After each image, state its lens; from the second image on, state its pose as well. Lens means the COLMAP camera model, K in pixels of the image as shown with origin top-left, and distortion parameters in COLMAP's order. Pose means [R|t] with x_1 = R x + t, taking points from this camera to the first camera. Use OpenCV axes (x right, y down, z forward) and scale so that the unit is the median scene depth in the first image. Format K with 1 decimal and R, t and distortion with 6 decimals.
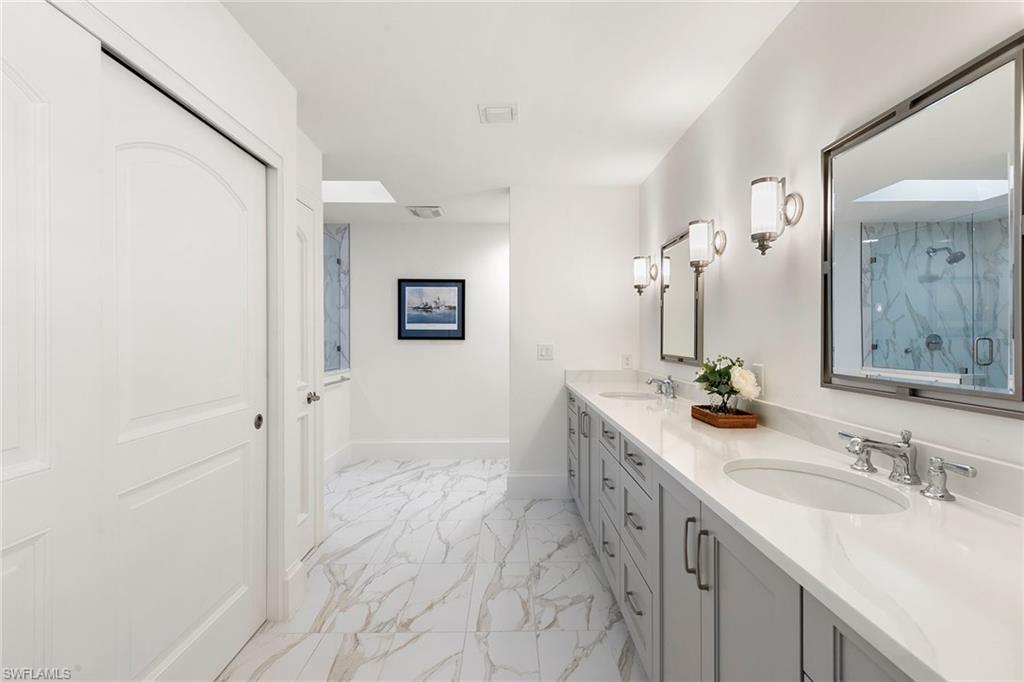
lens RADIAL K [[458.0, 0, 513.1], [0, 458.0, 340.8], [0, 0, 1]] dist [0.002325, -0.000032]
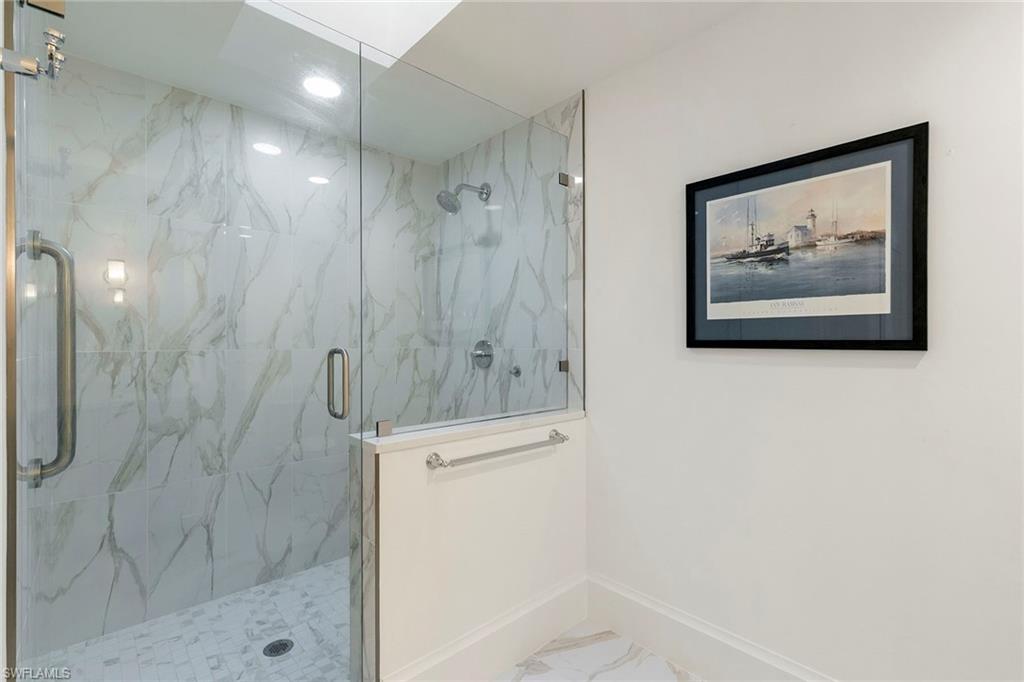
lens RADIAL K [[458.0, 0, 513.1], [0, 458.0, 340.8], [0, 0, 1]] dist [0.002325, -0.000032]
pose [[0.670064, -0.004090, -0.742292, -0.069214], [-0.004232, 0.999948, -0.009330, -0.004315], [0.742291, 0.009394, 0.670011, 0.645203]]
